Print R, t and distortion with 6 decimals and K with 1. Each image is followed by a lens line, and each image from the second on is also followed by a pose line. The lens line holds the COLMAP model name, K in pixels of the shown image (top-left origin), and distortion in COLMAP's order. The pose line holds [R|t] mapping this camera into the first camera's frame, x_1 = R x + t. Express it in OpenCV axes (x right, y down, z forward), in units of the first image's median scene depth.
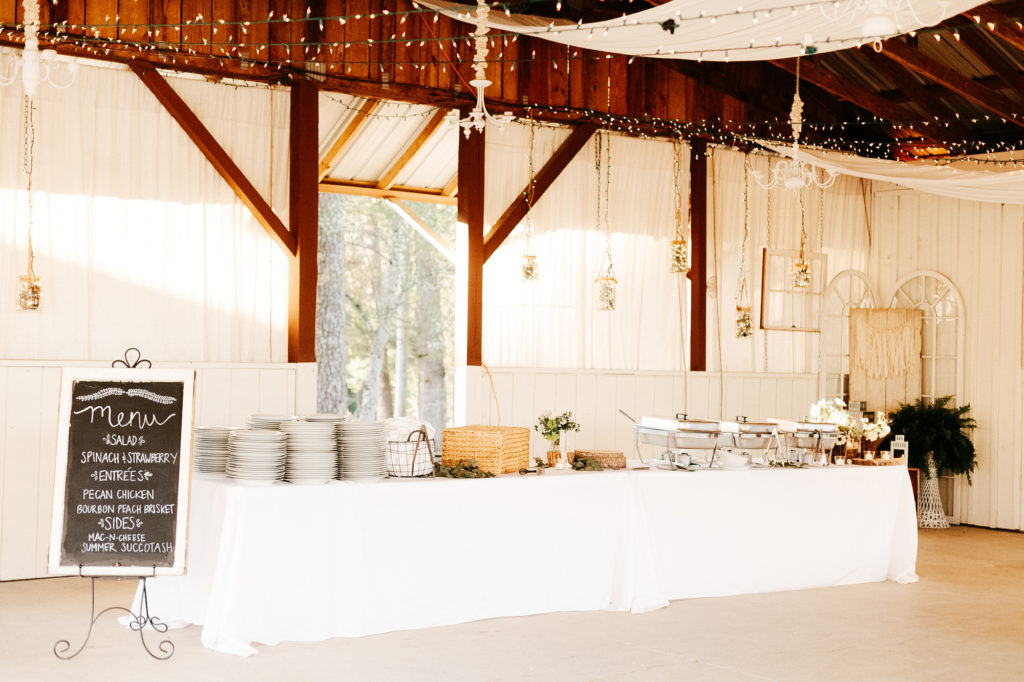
lens RADIAL K [[1478.6, 0, 511.8], [0, 1478.6, 339.1], [0, 0, 1]] dist [0.019468, 0.000000]
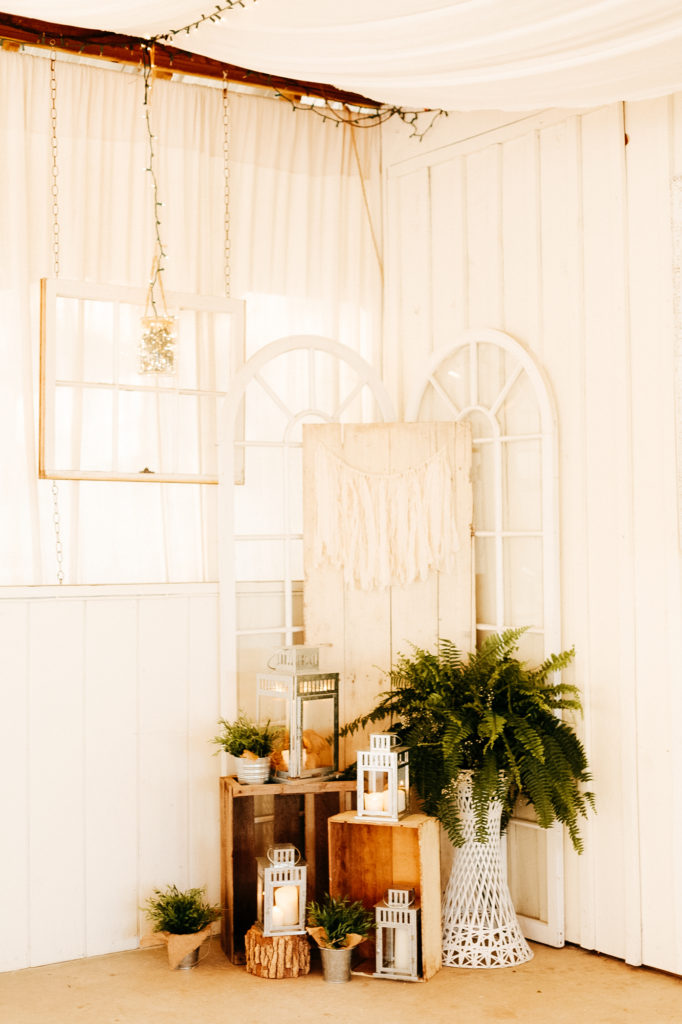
lens RADIAL K [[1478.6, 0, 341.3], [0, 1478.6, 514.3], [0, 0, 1]] dist [0.019468, 0.000000]
pose [[0.998257, -0.035173, -0.047392, 0.260378], [0.034252, 0.999211, -0.020104, 0.013563], [0.048062, 0.018445, 0.998674, 0.580442]]
